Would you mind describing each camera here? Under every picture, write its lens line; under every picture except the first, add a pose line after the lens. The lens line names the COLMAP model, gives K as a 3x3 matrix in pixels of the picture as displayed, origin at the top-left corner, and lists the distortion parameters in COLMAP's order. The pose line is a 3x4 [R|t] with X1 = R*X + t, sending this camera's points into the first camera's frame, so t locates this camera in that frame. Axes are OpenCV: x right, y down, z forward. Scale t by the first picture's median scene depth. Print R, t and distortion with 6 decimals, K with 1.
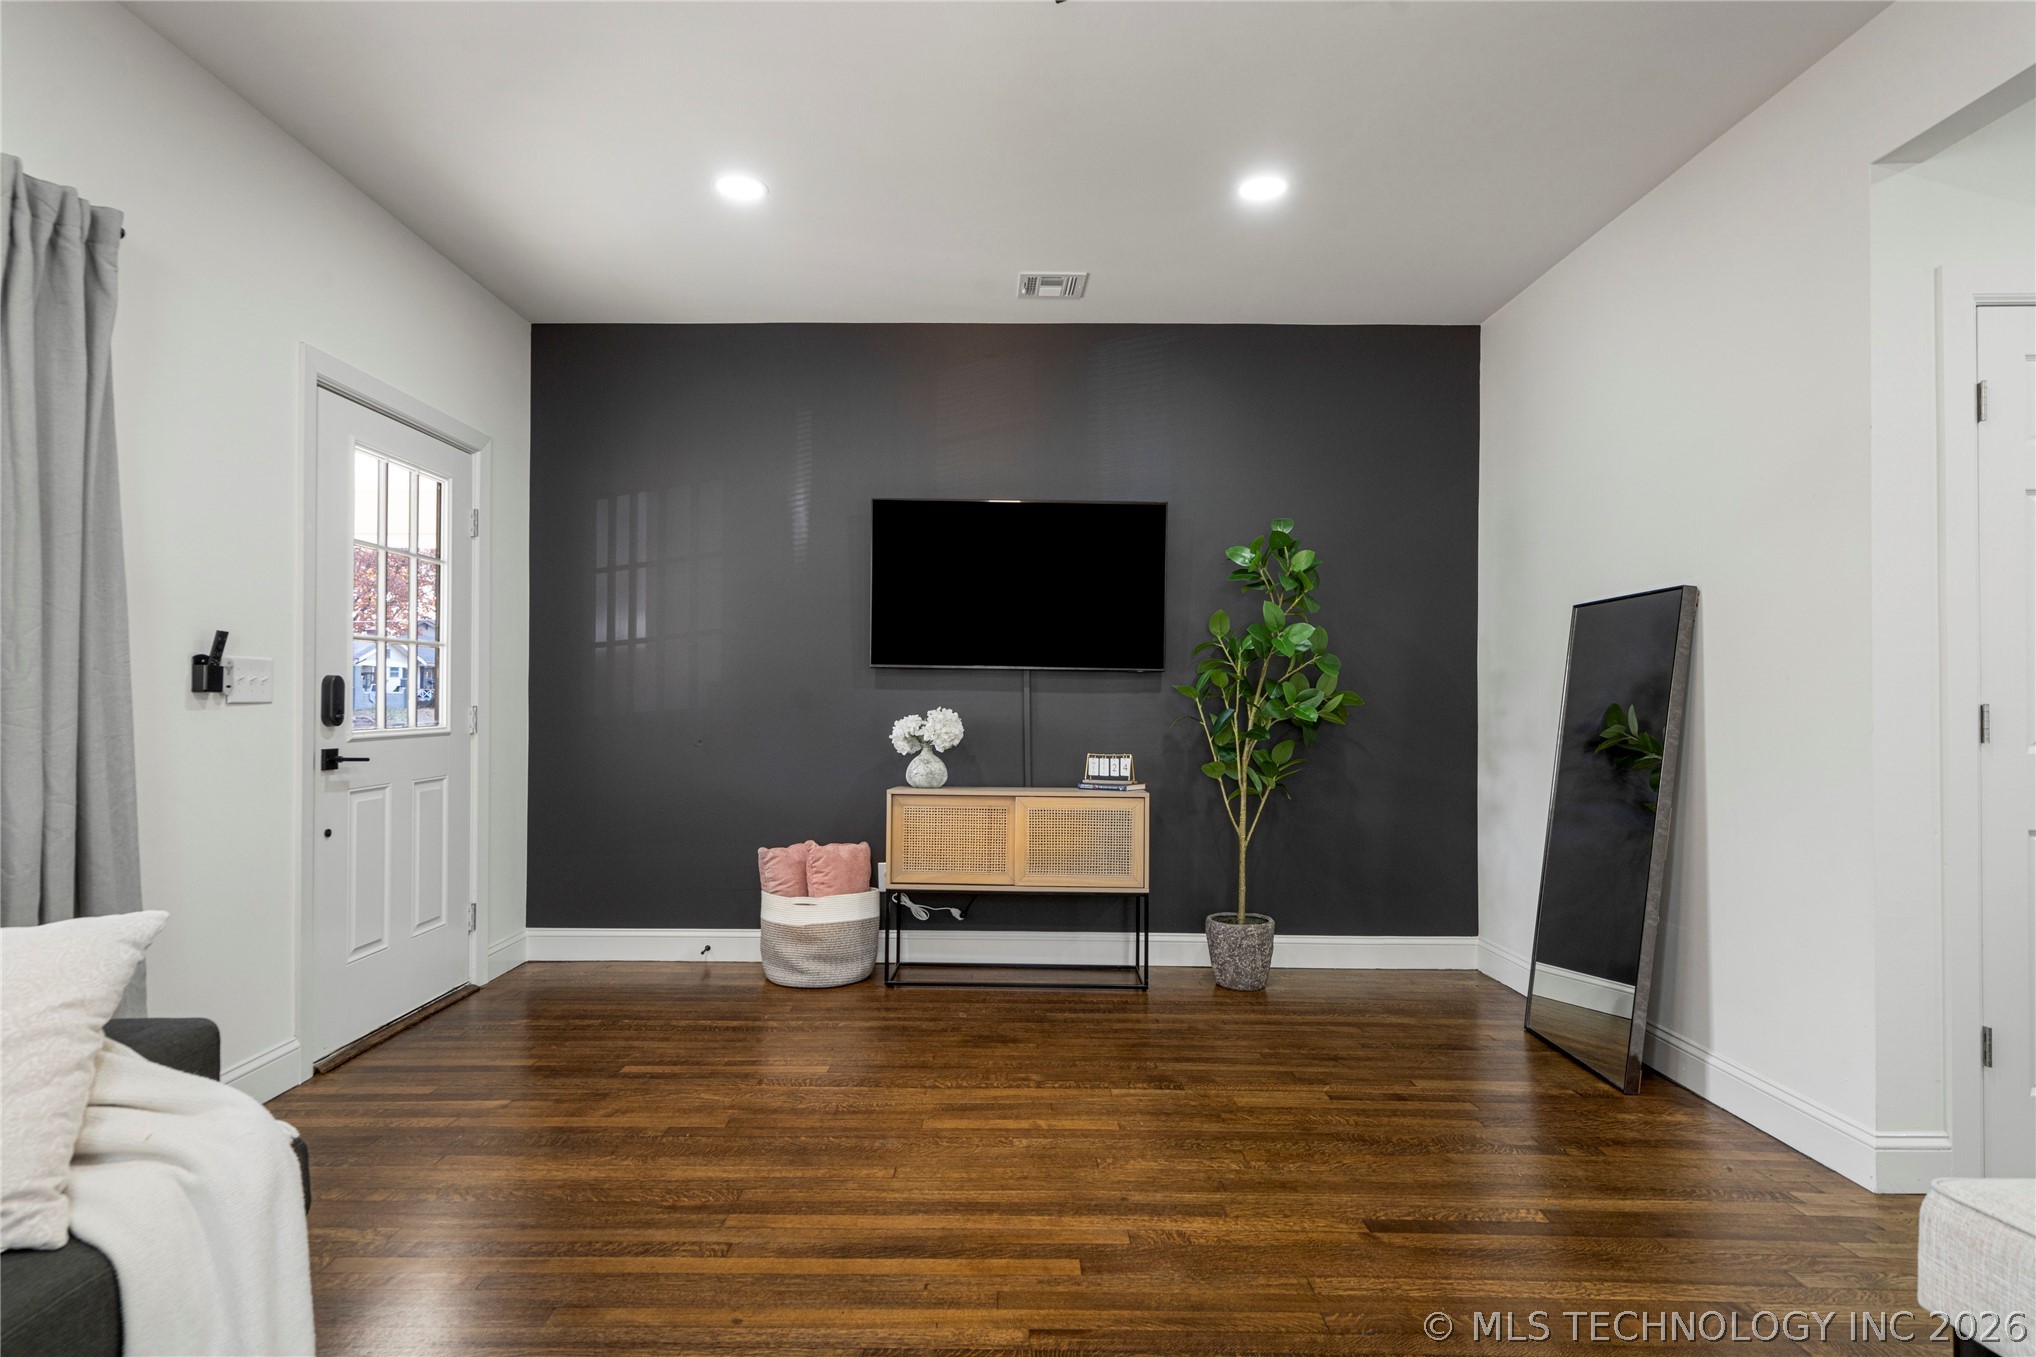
lens RADIAL K [[1055.8, 0, 1000.7], [0, 1055.8, 687.2], [0, 0, 1]] dist [0.005859, -0.001930]
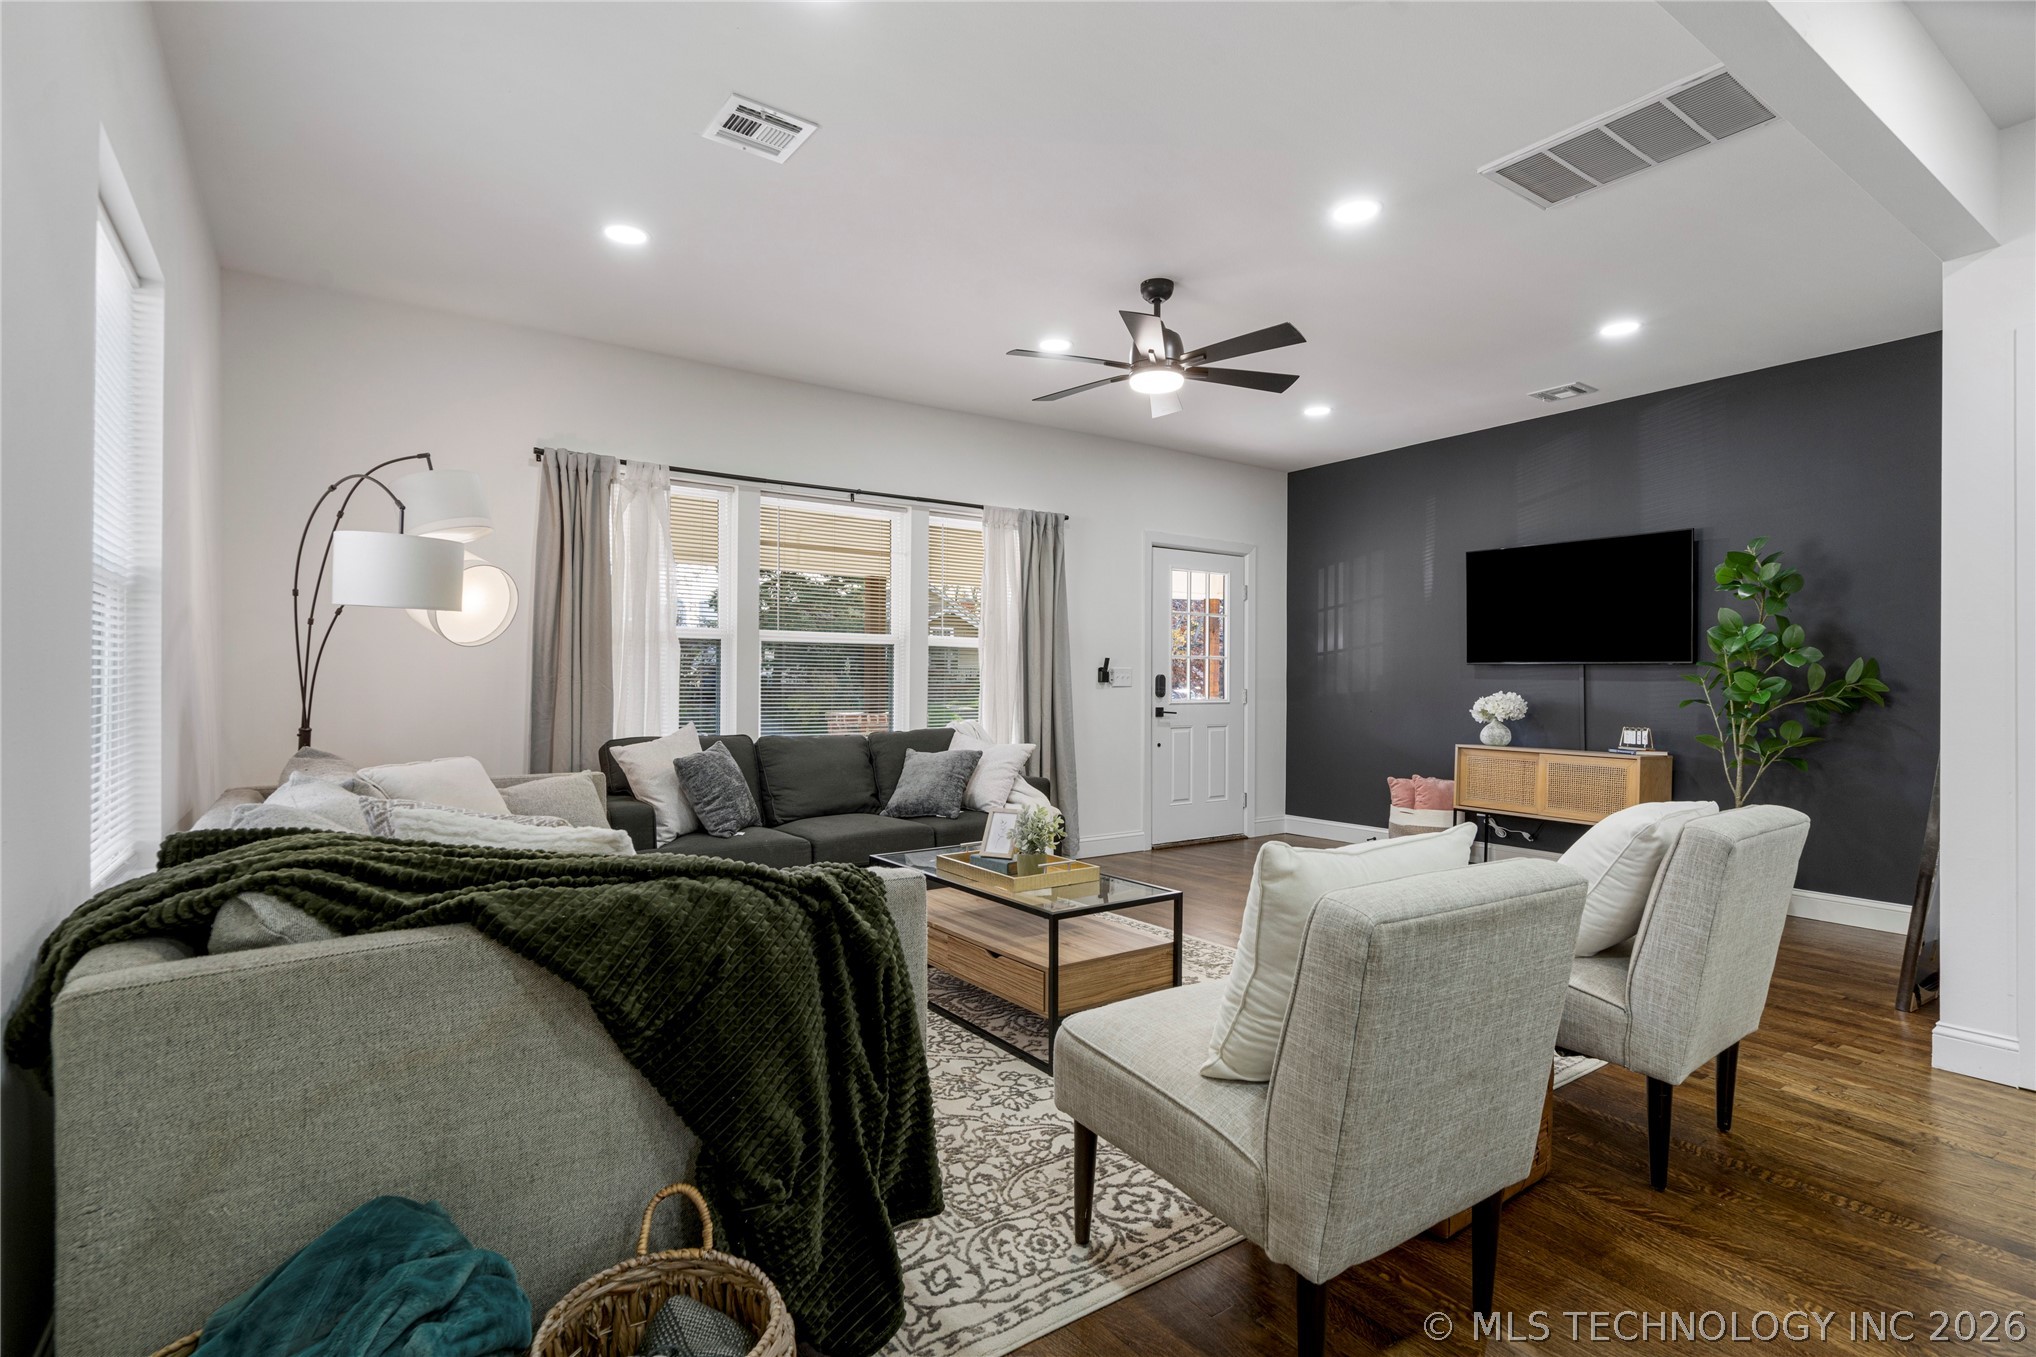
lens RADIAL K [[976.5, 0, 1006.6], [0, 976.5, 682.6], [0, 0, 1]] dist [0.003448, 0.001825]
pose [[0.576240, -0.002648, -0.817276, 0.663902], [0.006817, 0.999976, 0.001566, 0.000352], [0.817252, -0.006474, 0.576244, -0.347778]]
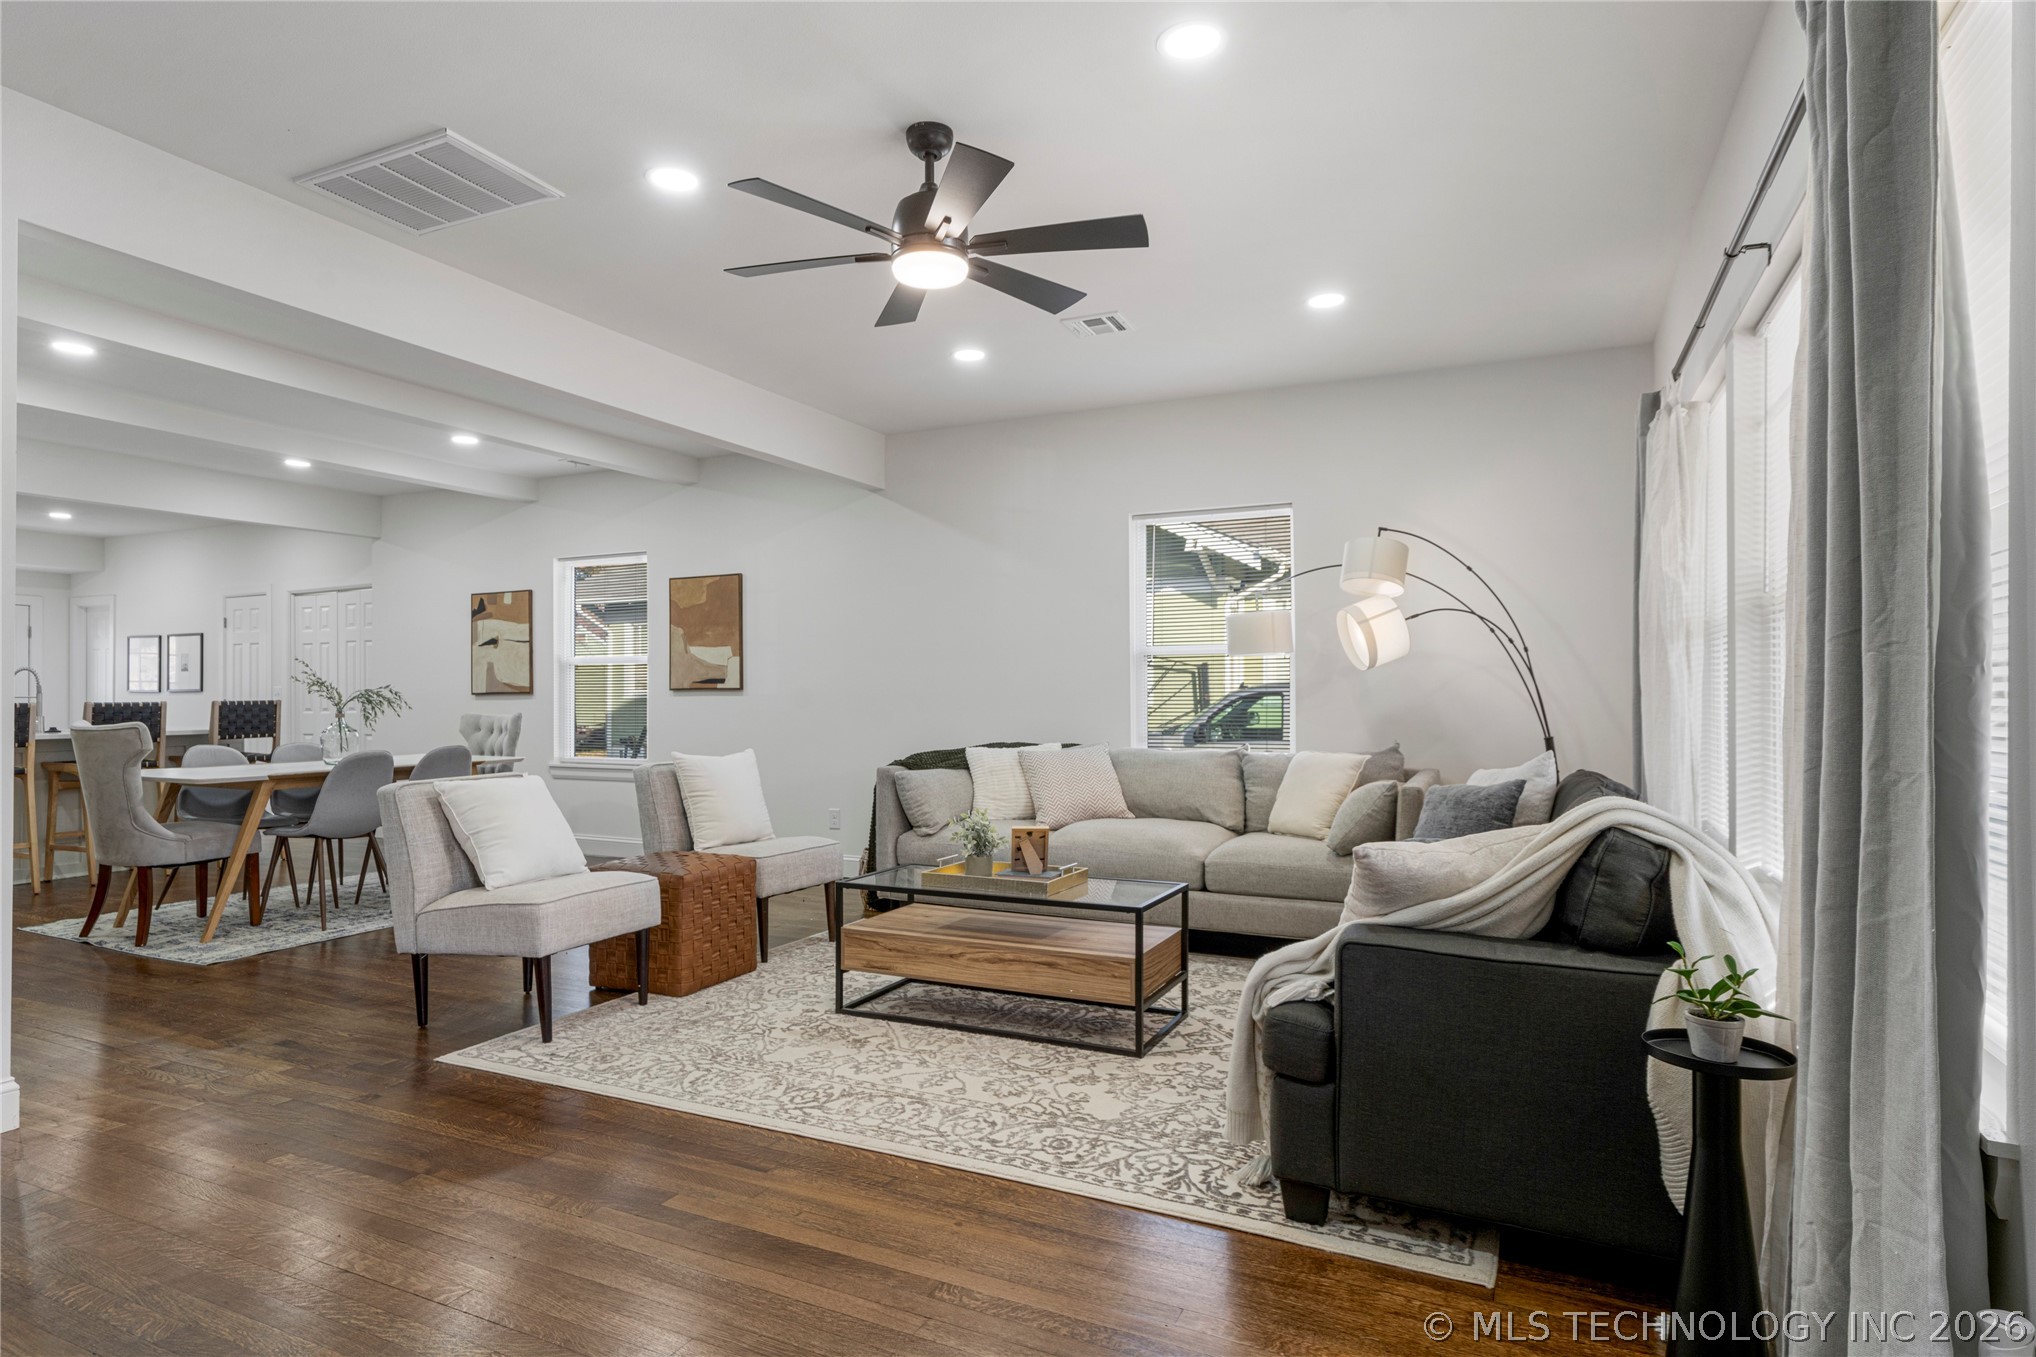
lens RADIAL K [[1101.3, 0, 1004.5], [0, 1101.3, 687.6], [0, 0, 1]] dist [0.008973, -0.000713]
pose [[-0.900918, -0.000320, 0.433988, -0.370053], [-0.008291, 0.999830, -0.016474, 0.009057], [-0.433909, -0.018440, -0.900768, 0.936216]]
